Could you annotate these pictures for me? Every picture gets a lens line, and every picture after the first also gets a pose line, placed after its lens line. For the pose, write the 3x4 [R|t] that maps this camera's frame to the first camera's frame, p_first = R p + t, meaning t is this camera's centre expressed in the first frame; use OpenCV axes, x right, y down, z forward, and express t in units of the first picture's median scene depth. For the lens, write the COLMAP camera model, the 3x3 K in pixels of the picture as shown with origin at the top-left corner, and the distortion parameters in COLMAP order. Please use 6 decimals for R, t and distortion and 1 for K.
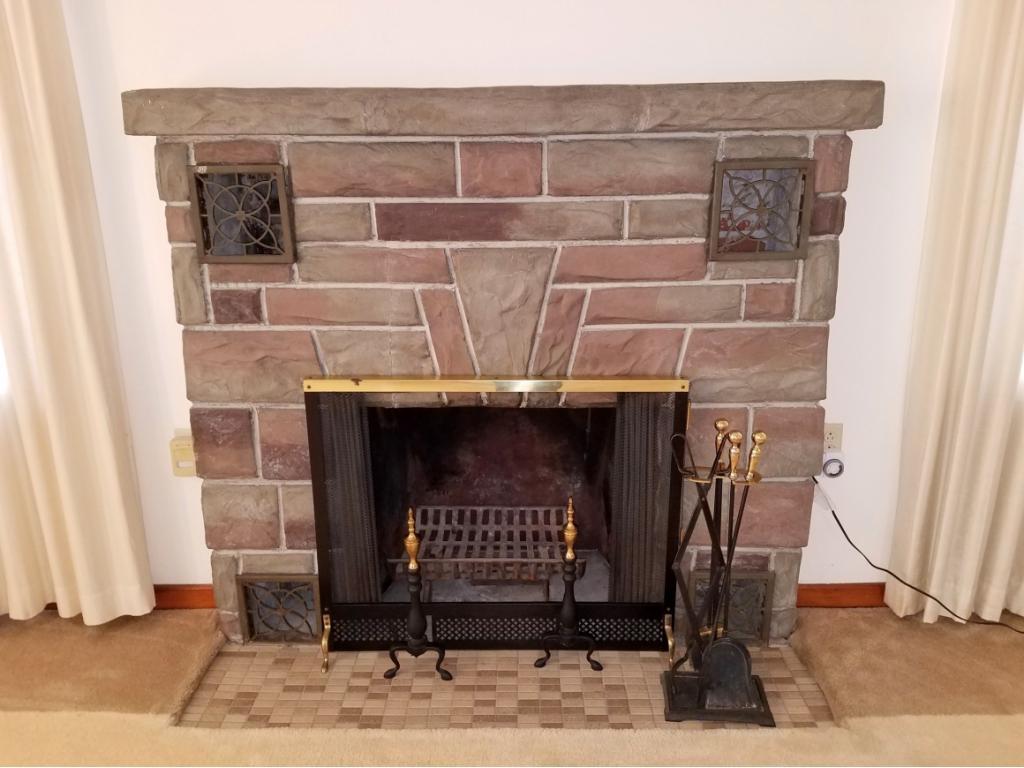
lens RADIAL K [[768.4, 0, 536.0], [0, 768.4, 390.8], [0, 0, 1]] dist [0.152165, -0.237641]
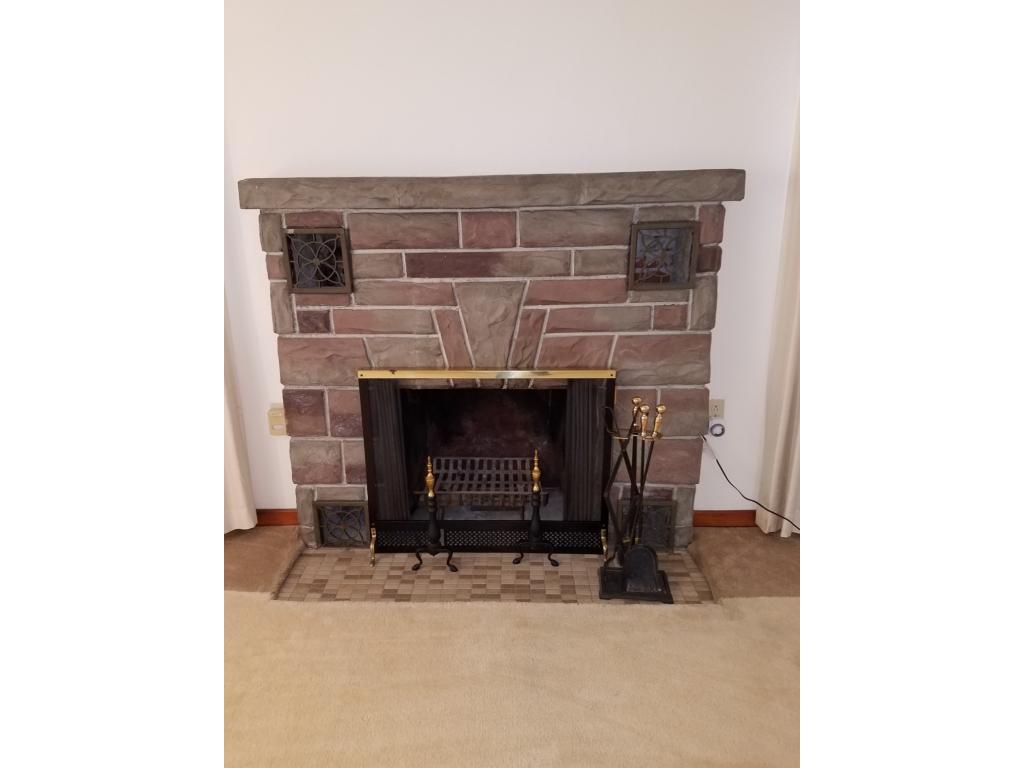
lens RADIAL K [[602.9, 0, 512.0], [0, 602.9, 384.0], [0, 0, 1]] dist [0.122664, -0.001062]
pose [[0.999625, -0.000382, -0.027376, 0.030448], [0.000736, 0.999916, 0.012938, -0.002881], [0.027369, -0.012953, 0.999541, -0.165285]]
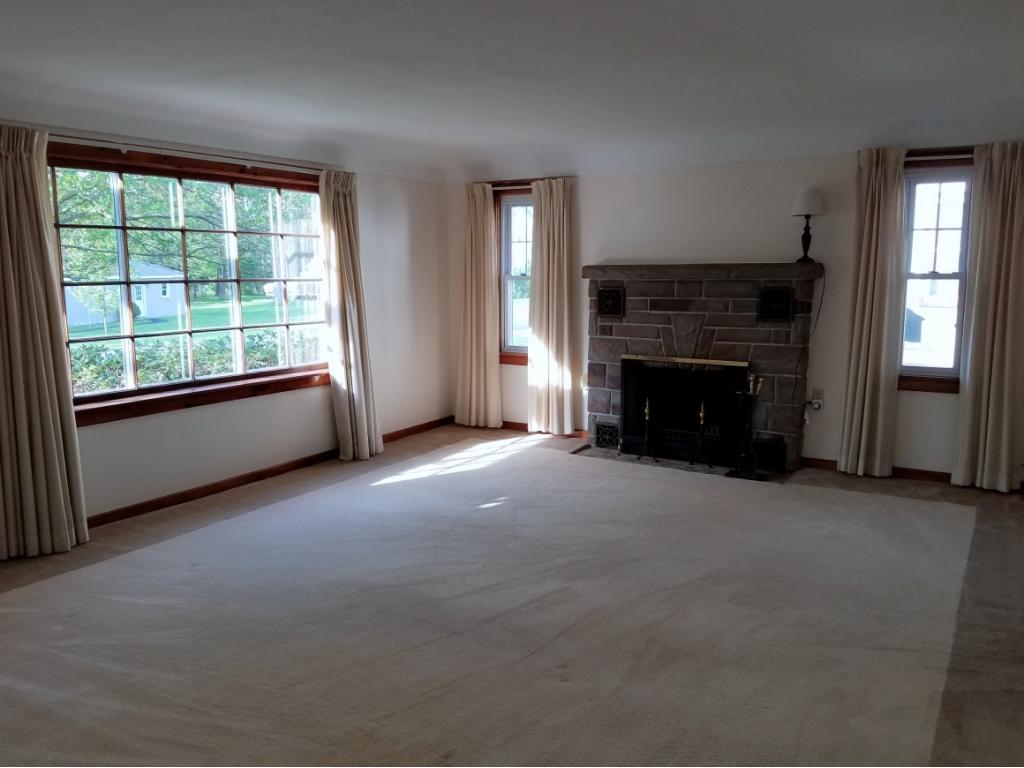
lens RADIAL K [[772.1, 0, 509.9], [0, 772.1, 364.1], [0, 0, 1]] dist [0.002170, -0.000124]
pose [[0.848054, 0.066653, -0.525701, 0.927131], [-0.148486, 0.982205, -0.115003, 0.438454], [0.508681, 0.175588, 0.842860, -1.780827]]
